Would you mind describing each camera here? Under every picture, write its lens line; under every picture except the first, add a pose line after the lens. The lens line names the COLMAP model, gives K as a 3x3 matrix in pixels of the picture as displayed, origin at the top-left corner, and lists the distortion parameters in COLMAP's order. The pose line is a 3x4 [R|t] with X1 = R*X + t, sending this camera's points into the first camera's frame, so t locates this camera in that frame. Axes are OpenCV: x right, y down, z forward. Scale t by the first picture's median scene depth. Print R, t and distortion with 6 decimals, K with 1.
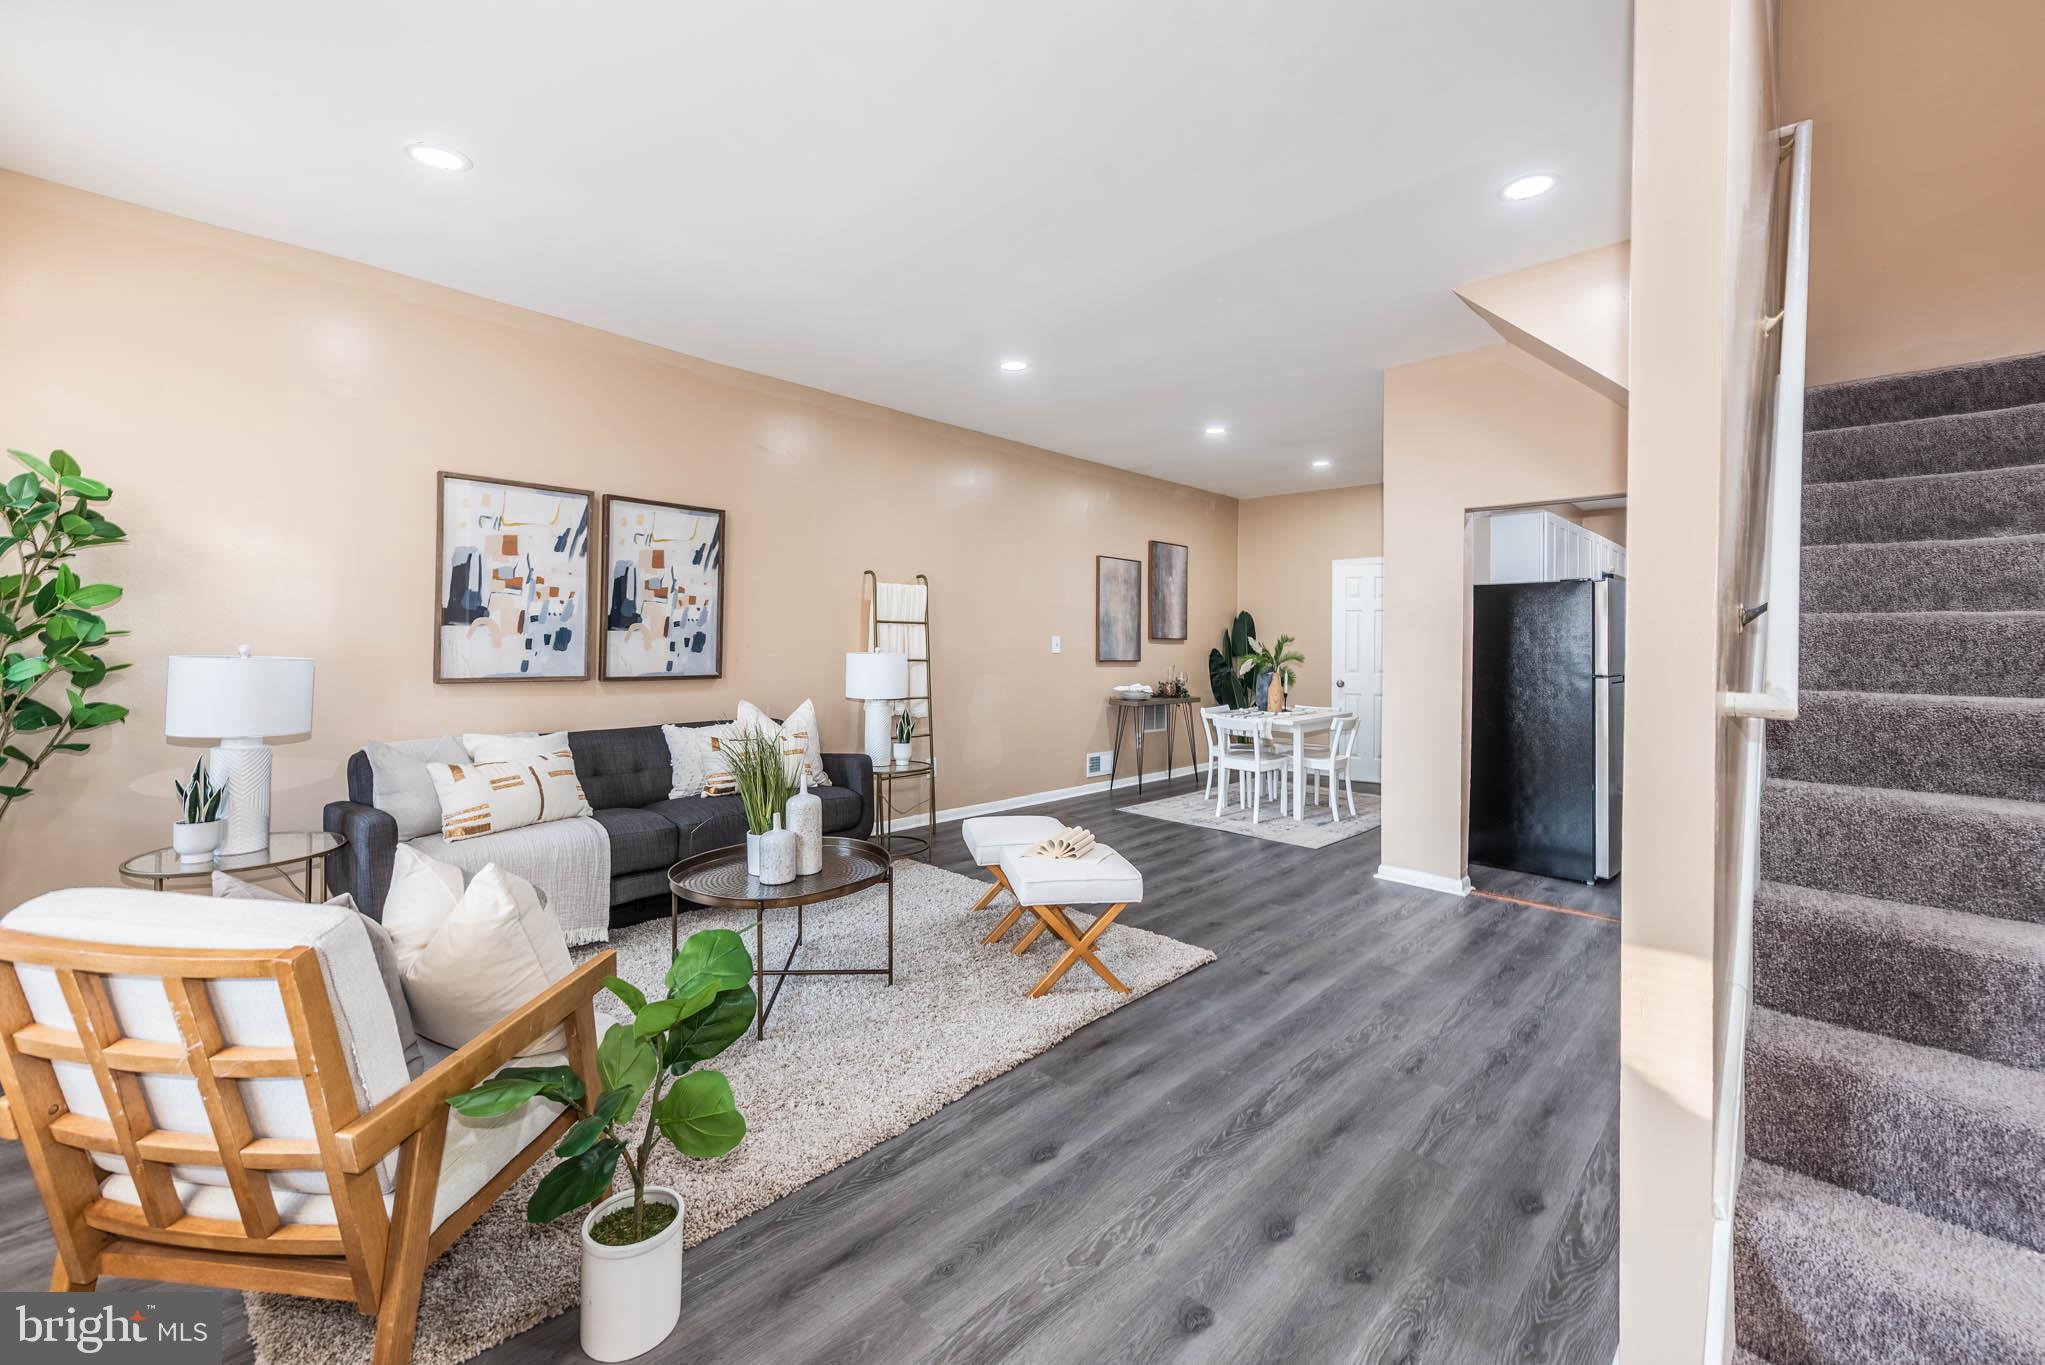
lens RADIAL K [[814.2, 0, 1014.9], [0, 814.2, 661.1], [0, 0, 1]] dist [0.014125, -0.000119]
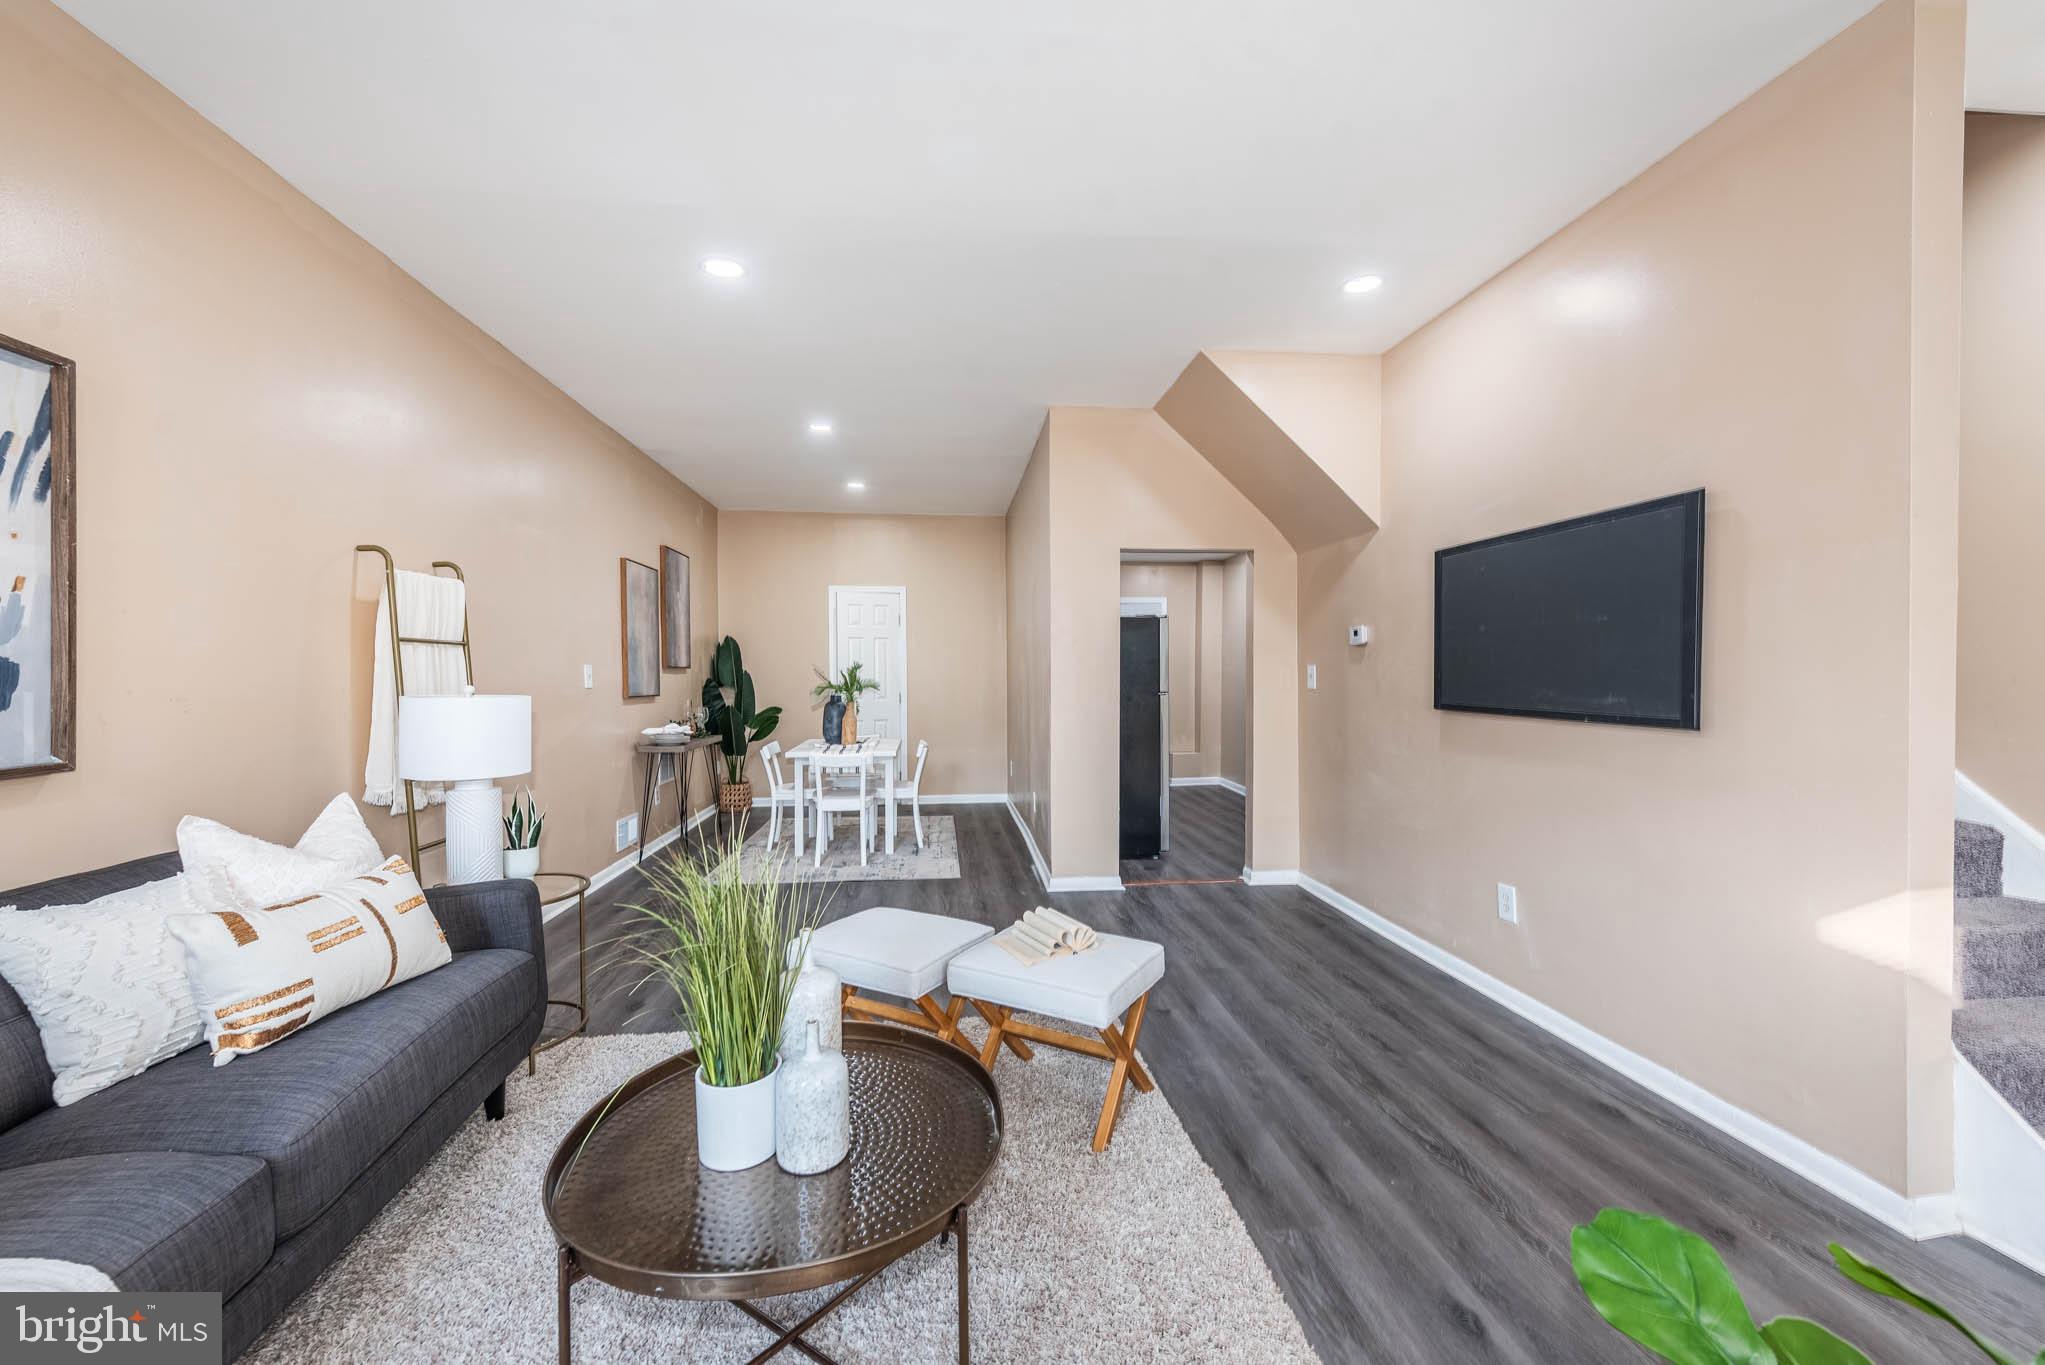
lens RADIAL K [[800.7, 0, 1002.6], [0, 800.7, 696.5], [0, 0, 1]] dist [0.013327, -0.000287]
pose [[0.644206, -0.037019, 0.763956, -0.374168], [0.029585, 0.999287, 0.023475, -0.011996], [-0.764280, 0.007479, 0.644841, 0.380301]]
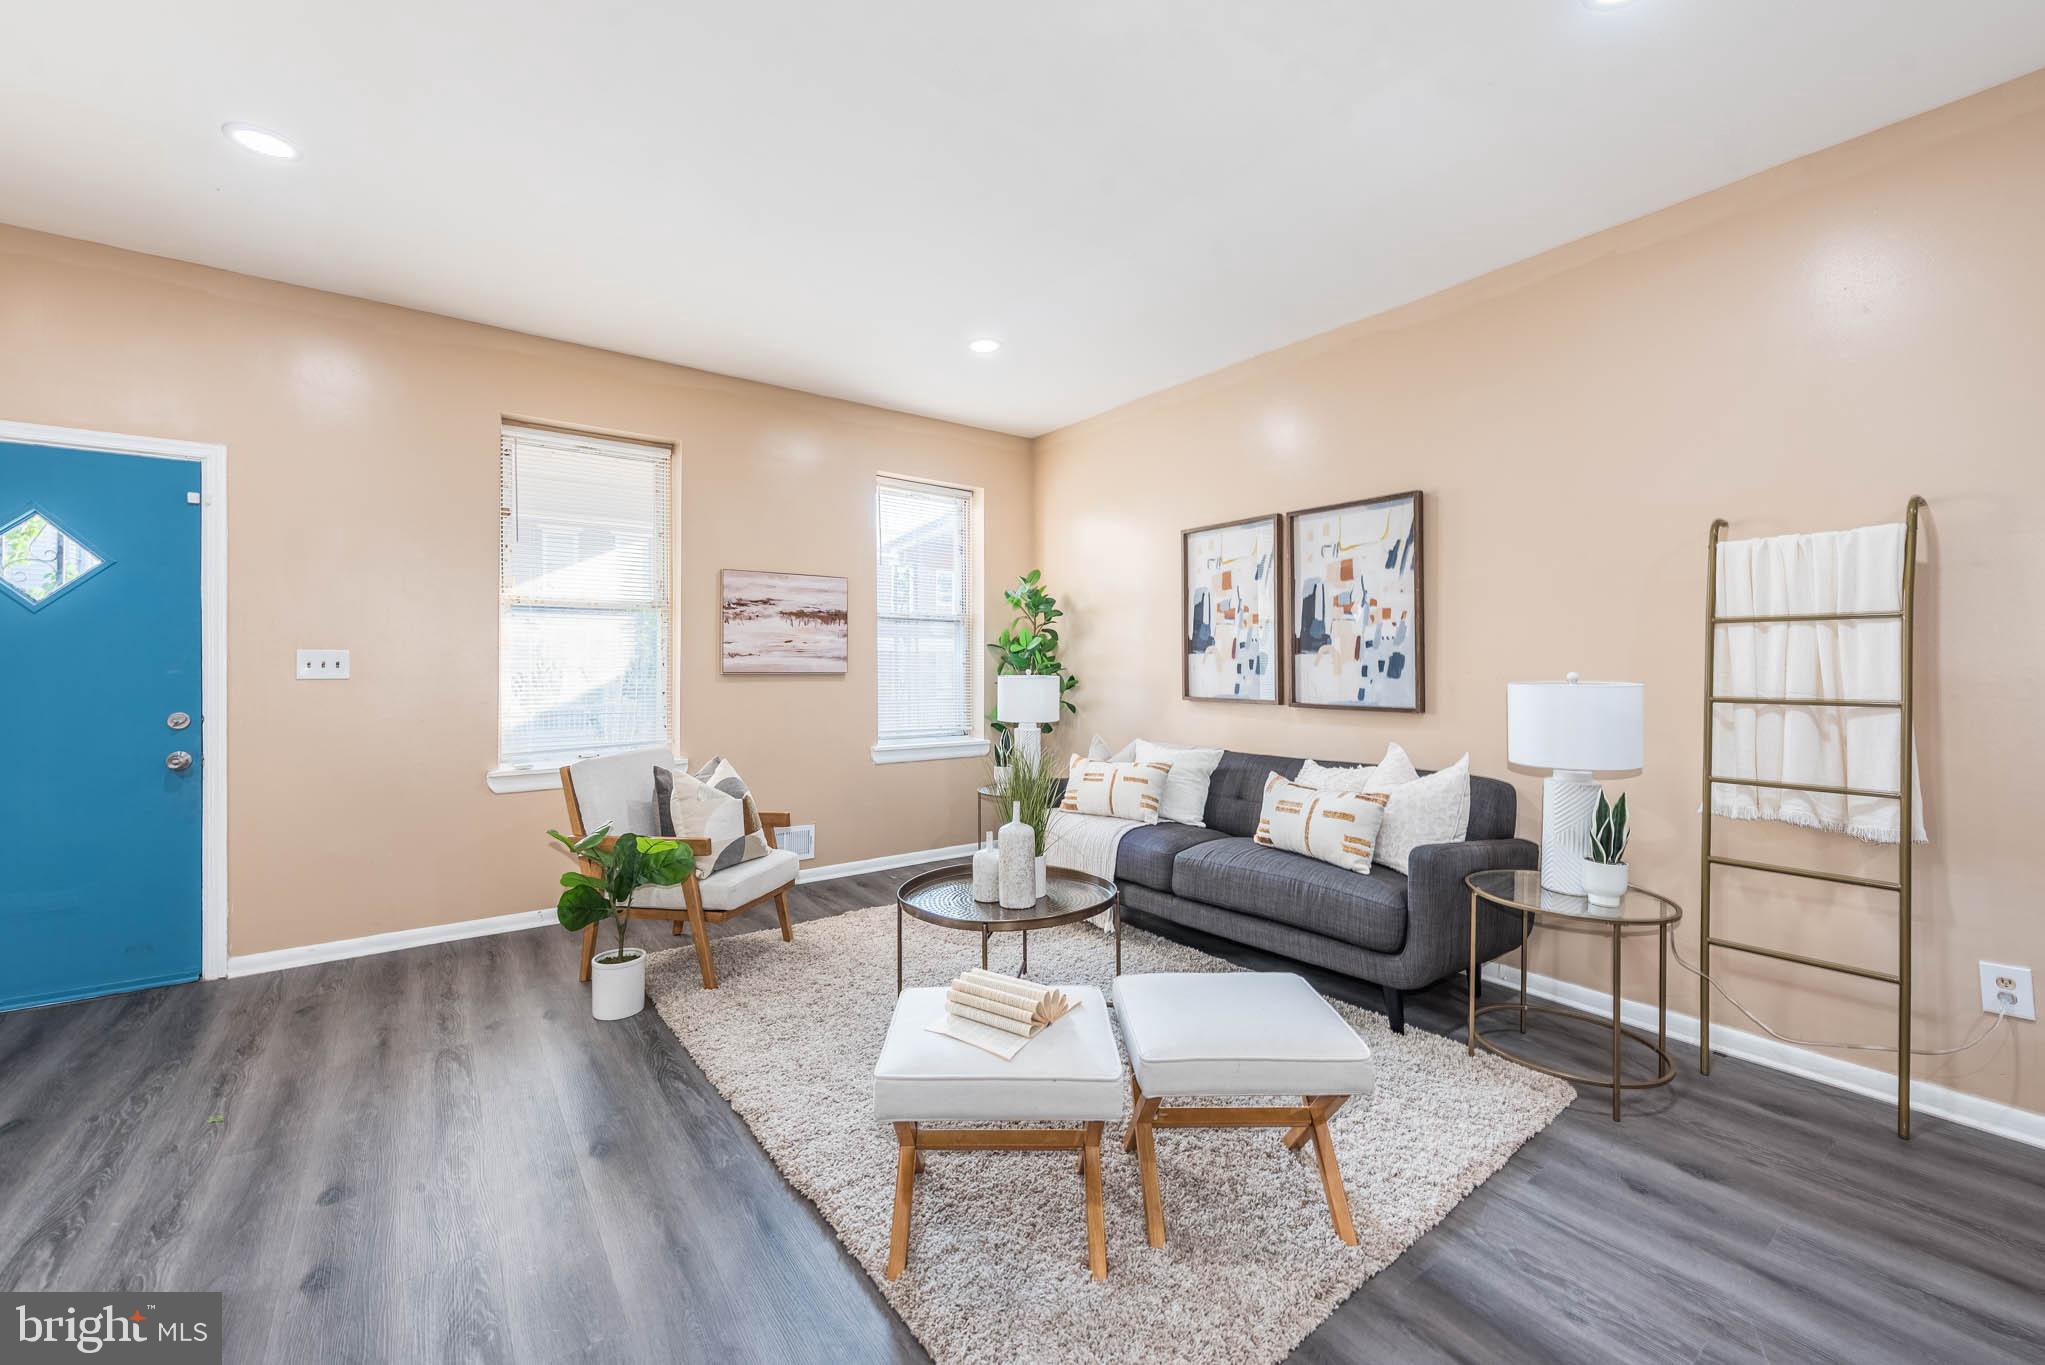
lens RADIAL K [[814.2, 0, 1014.9], [0, 814.2, 661.1], [0, 0, 1]] dist [0.014125, -0.000119]
pose [[-0.150085, -0.009828, -0.988624, 0.449141], [-0.016152, 0.999842, -0.007488, -0.015462], [0.988541, 0.014844, -0.150220, 0.749438]]
